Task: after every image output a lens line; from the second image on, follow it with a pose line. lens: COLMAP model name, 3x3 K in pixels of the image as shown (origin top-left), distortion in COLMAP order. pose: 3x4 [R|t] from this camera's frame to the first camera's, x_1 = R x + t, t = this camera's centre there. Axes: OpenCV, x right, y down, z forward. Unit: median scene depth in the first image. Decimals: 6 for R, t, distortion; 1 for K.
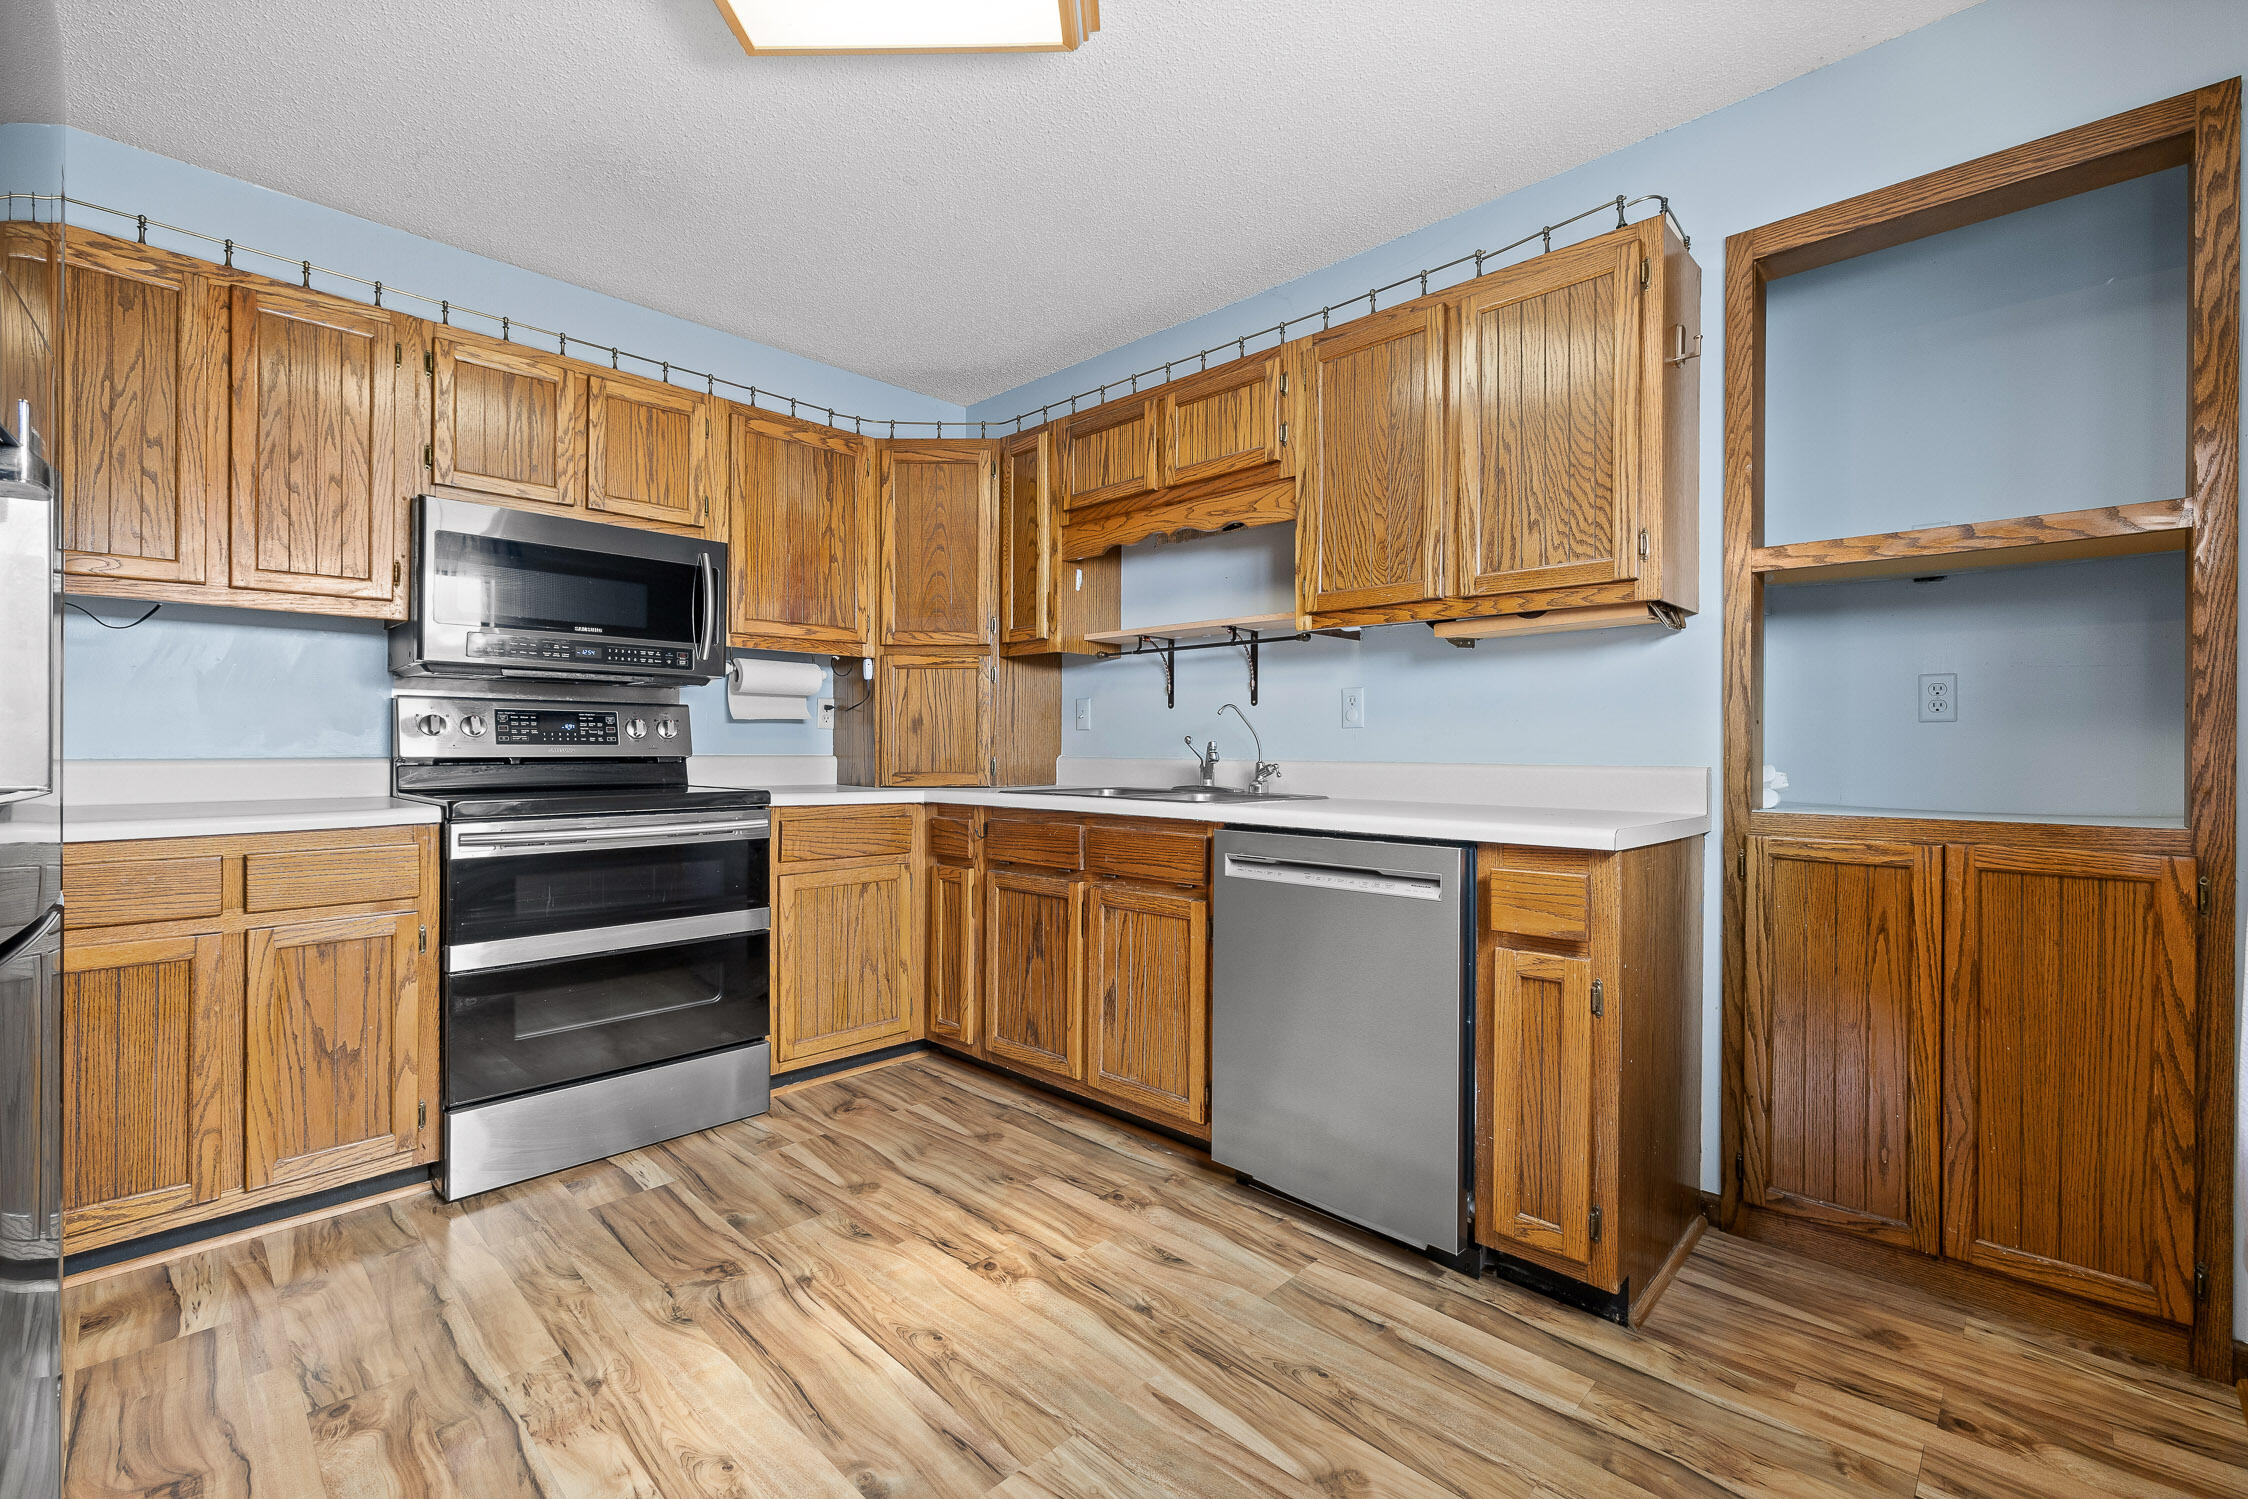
lens RADIAL K [[961.8, 0, 1124.0], [0, 961.8, 749.5], [0, 0, 1]] dist [-0.000591, 0.000408]
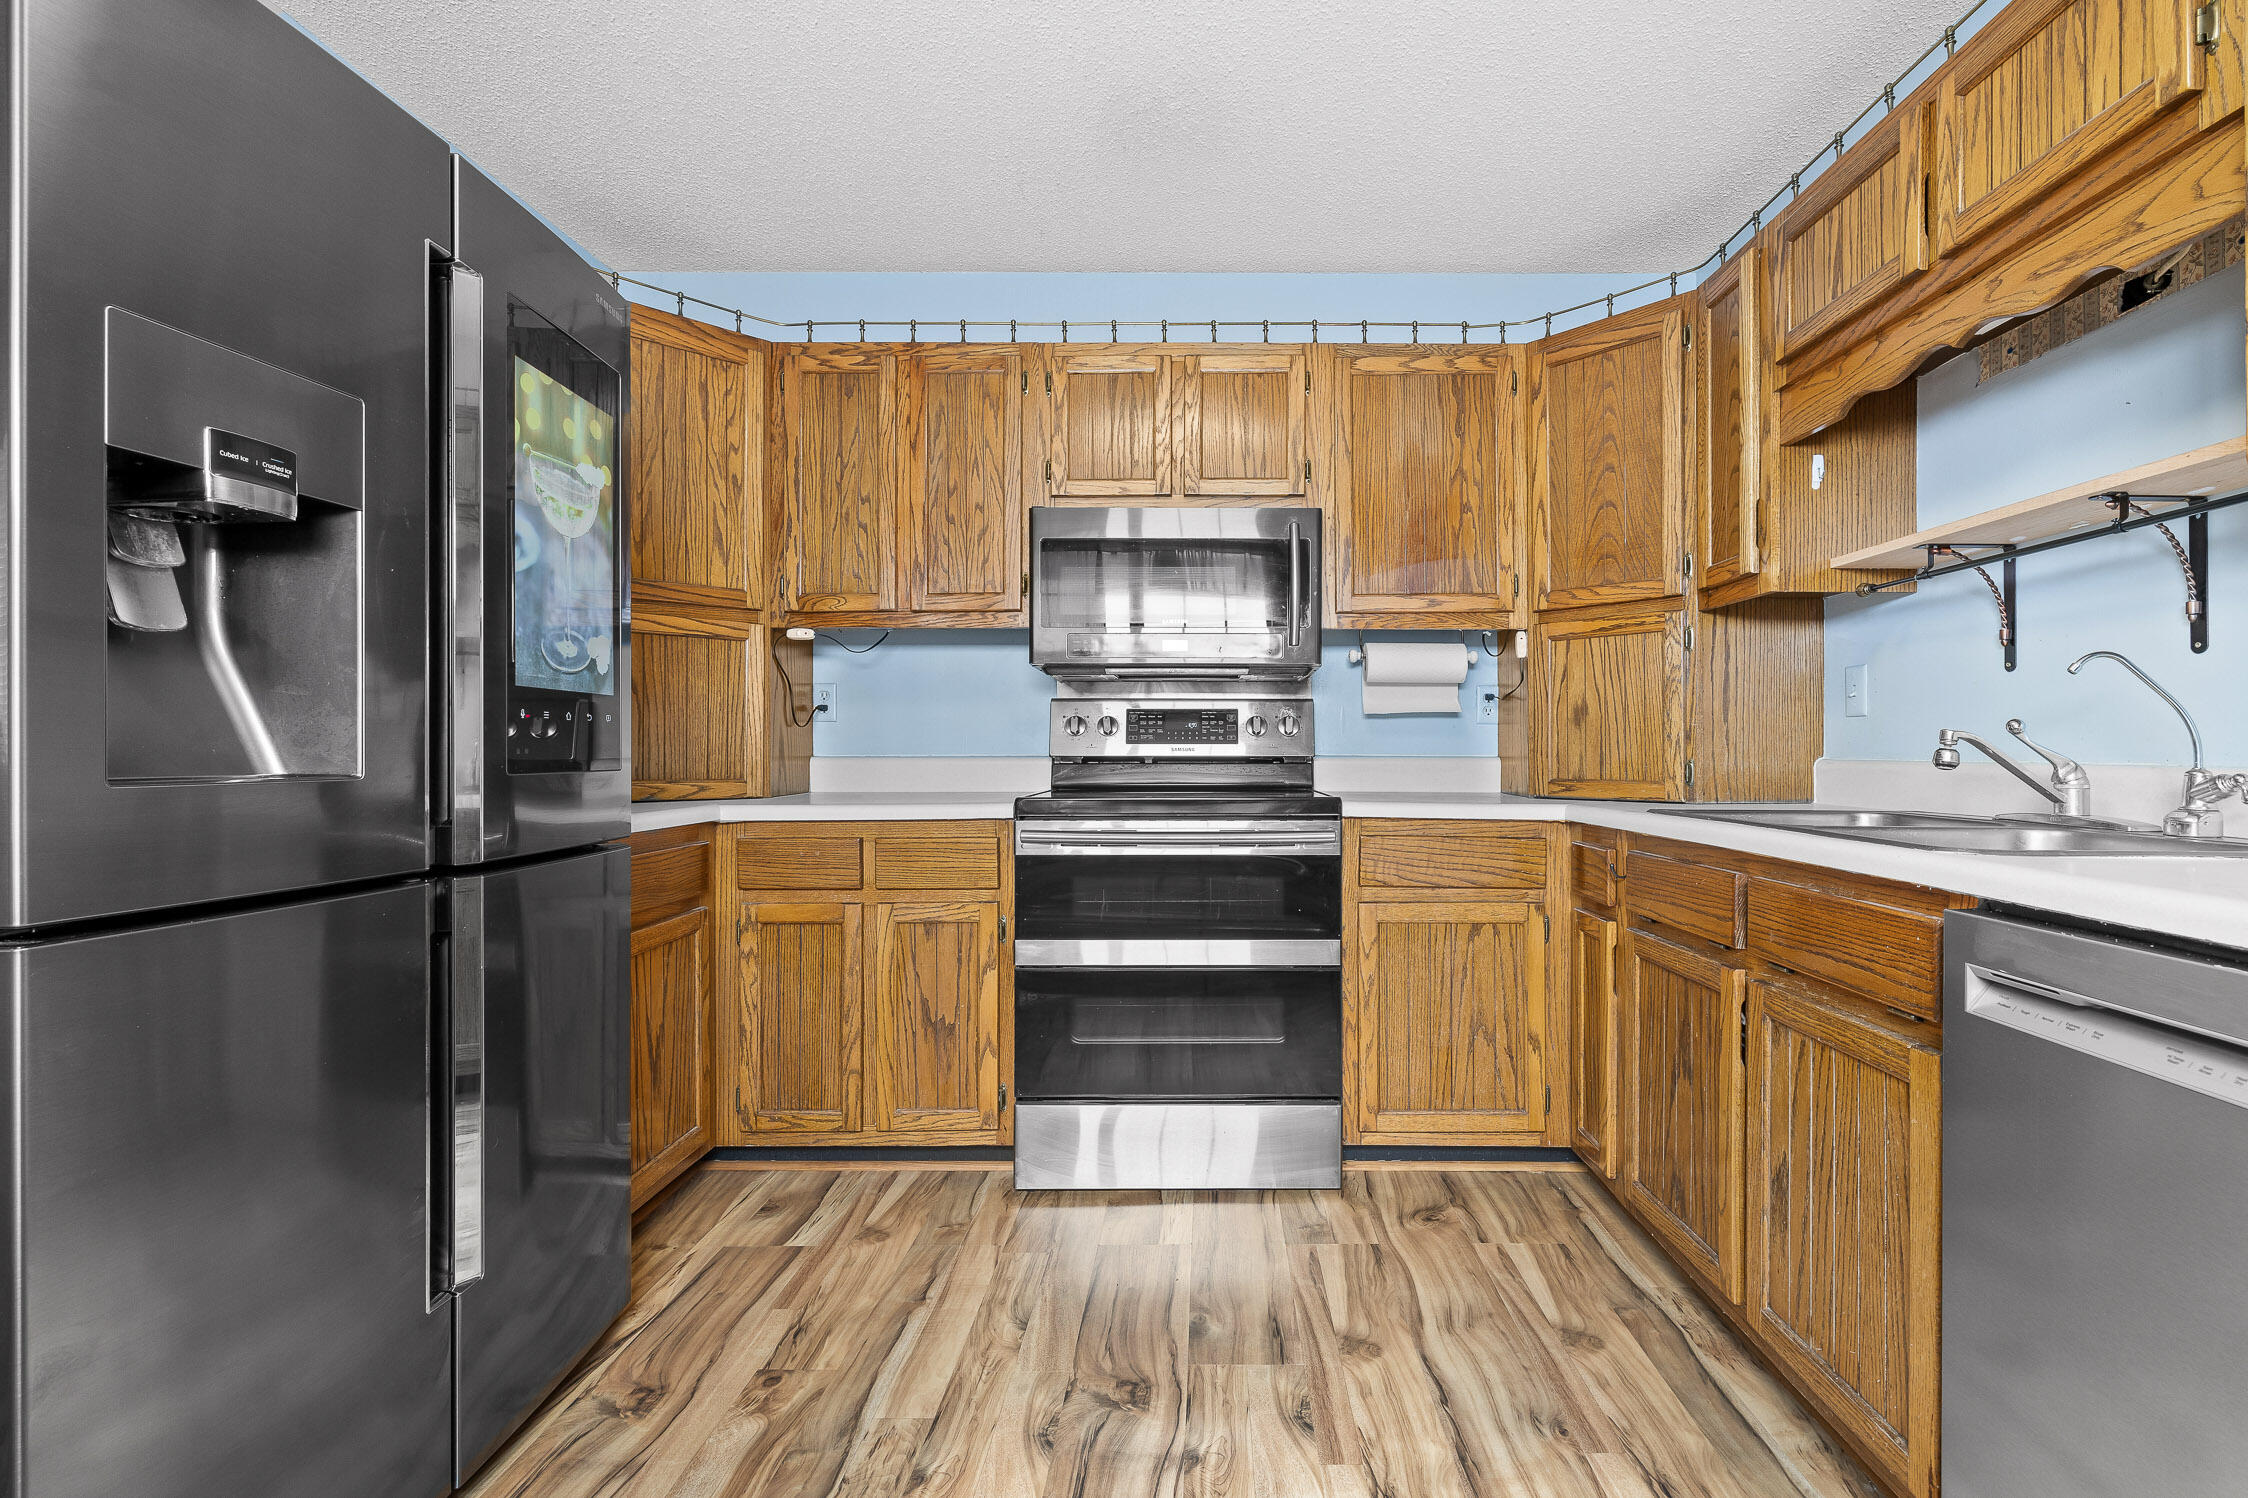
lens RADIAL K [[987.6, 0, 1204.8], [0, 987.6, 747.6], [0, 0, 1]] dist [-0.001101, 0.000460]
pose [[0.696723, -0.004646, -0.717325, 0.149671], [-0.000282, 0.999977, -0.006750, 0.005448], [0.717340, 0.004905, 0.696706, 0.316309]]
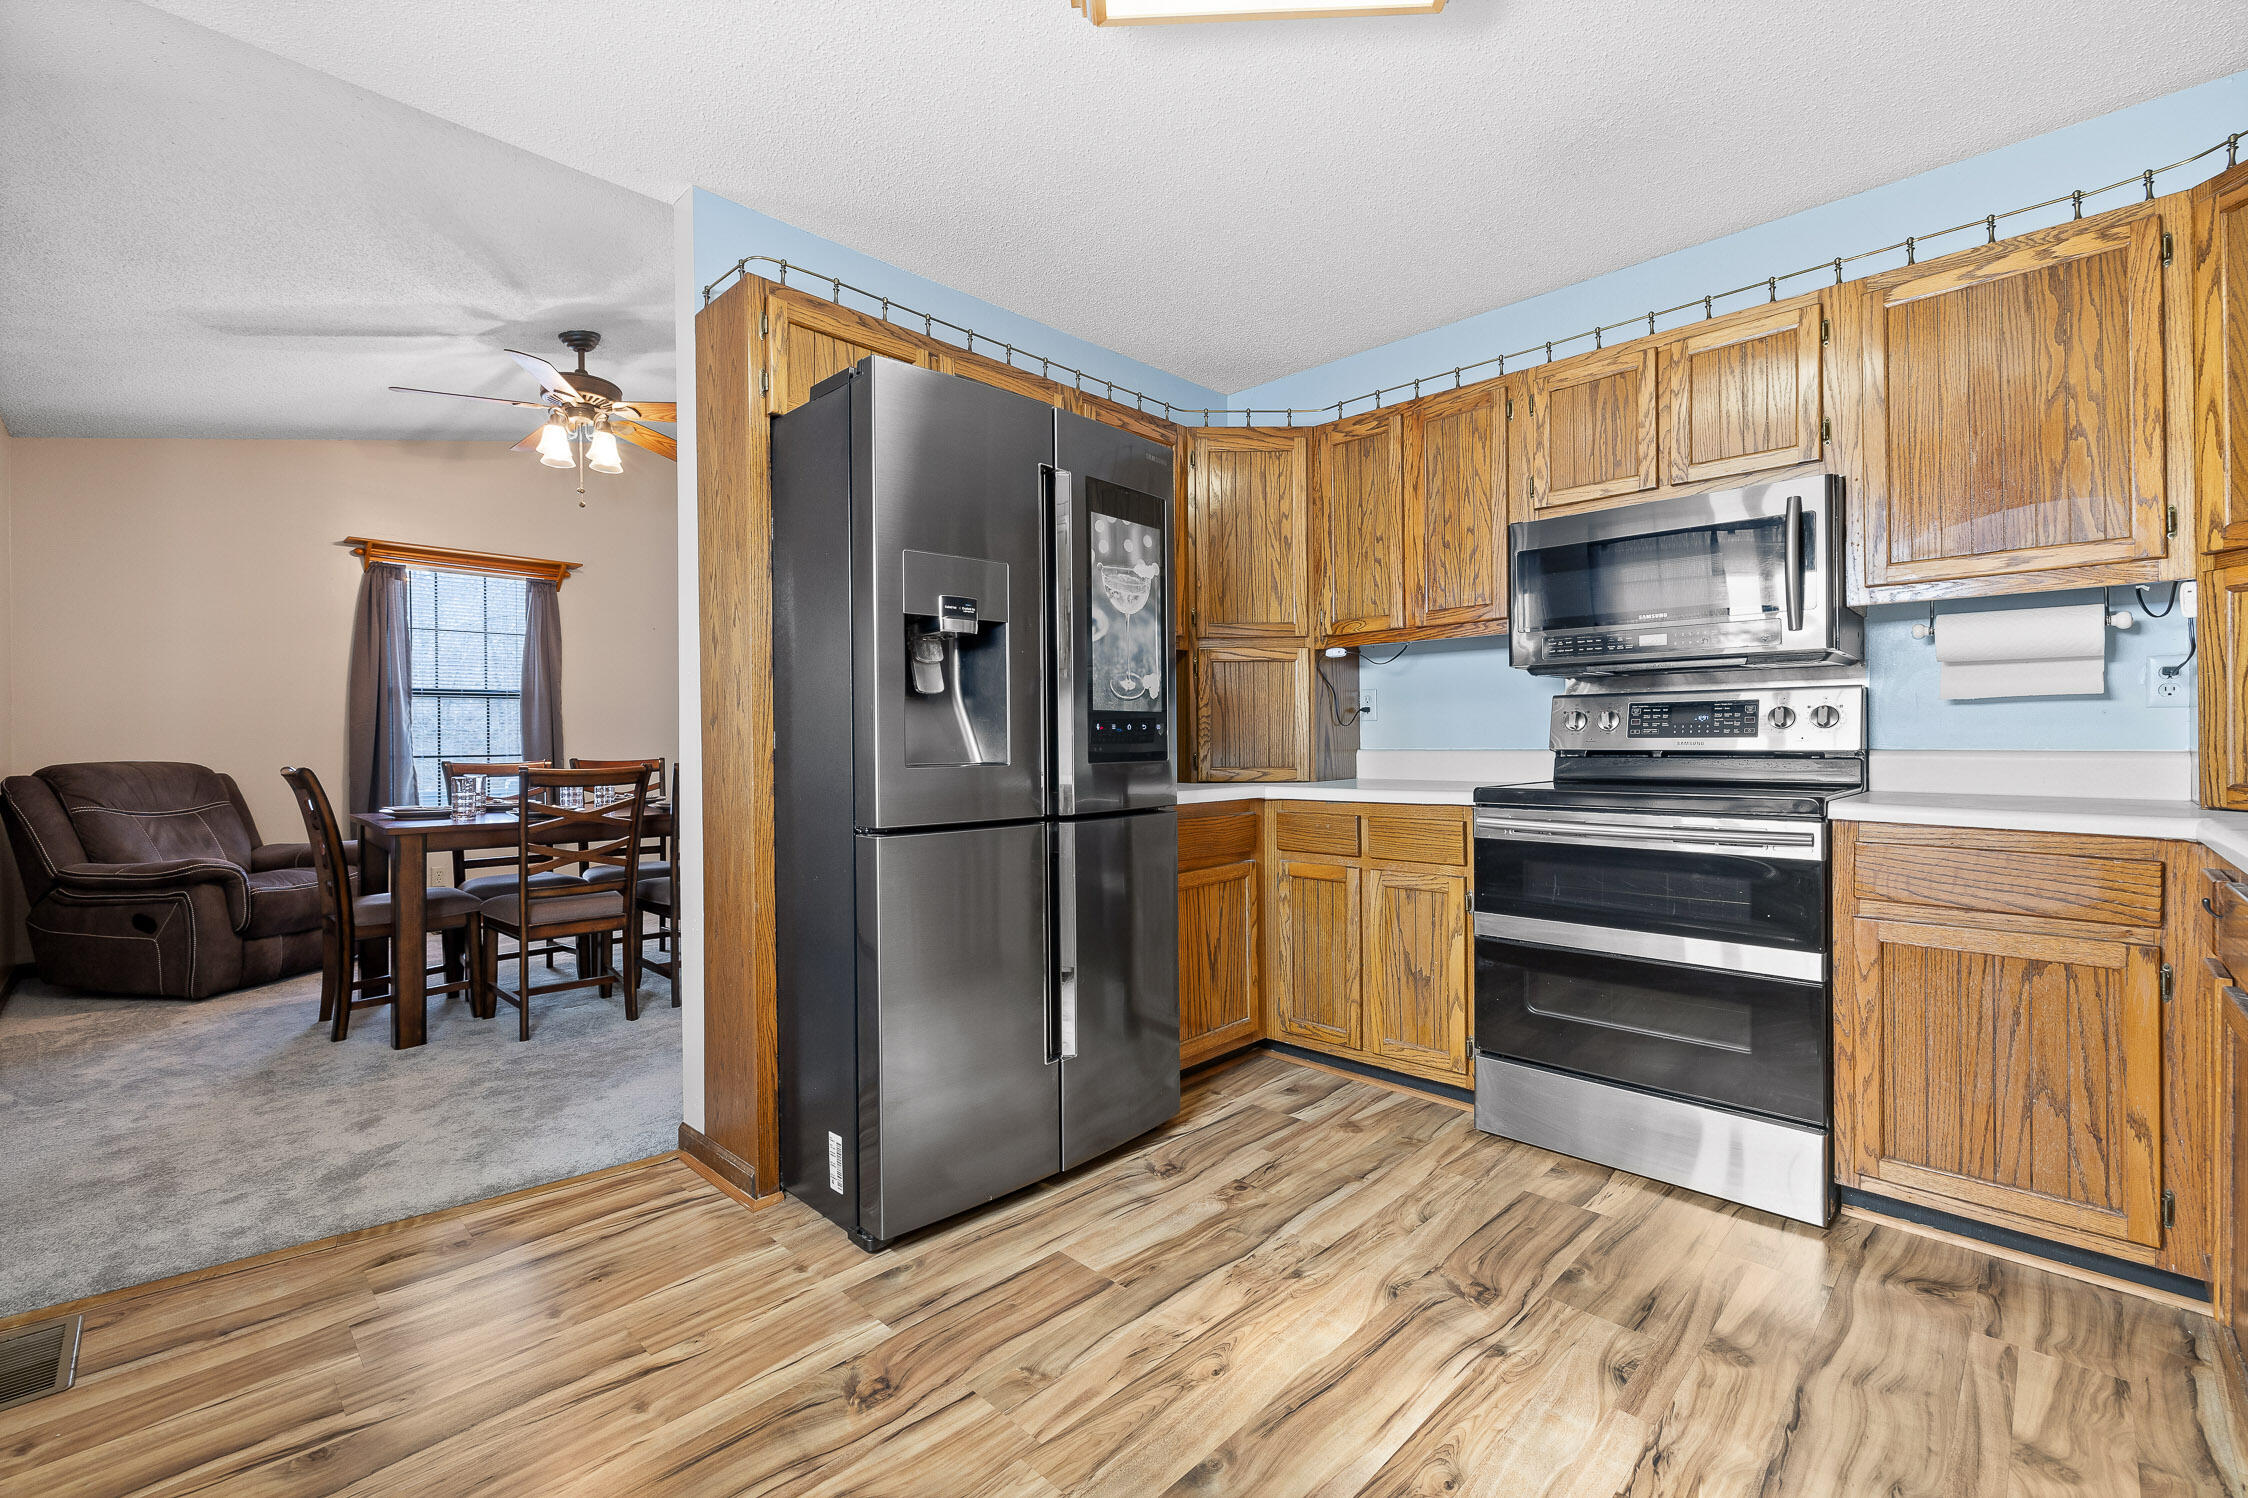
lens RADIAL K [[960.0, 0, 1123.0], [0, 960.0, 745.1], [0, 0, 1]] dist [-0.000347, 0.000198]
pose [[-0.002850, 0.002028, -0.999994, 0.360977], [0.003309, 0.999992, 0.002018, -0.001284], [0.999990, -0.003303, -0.002857, 0.442720]]
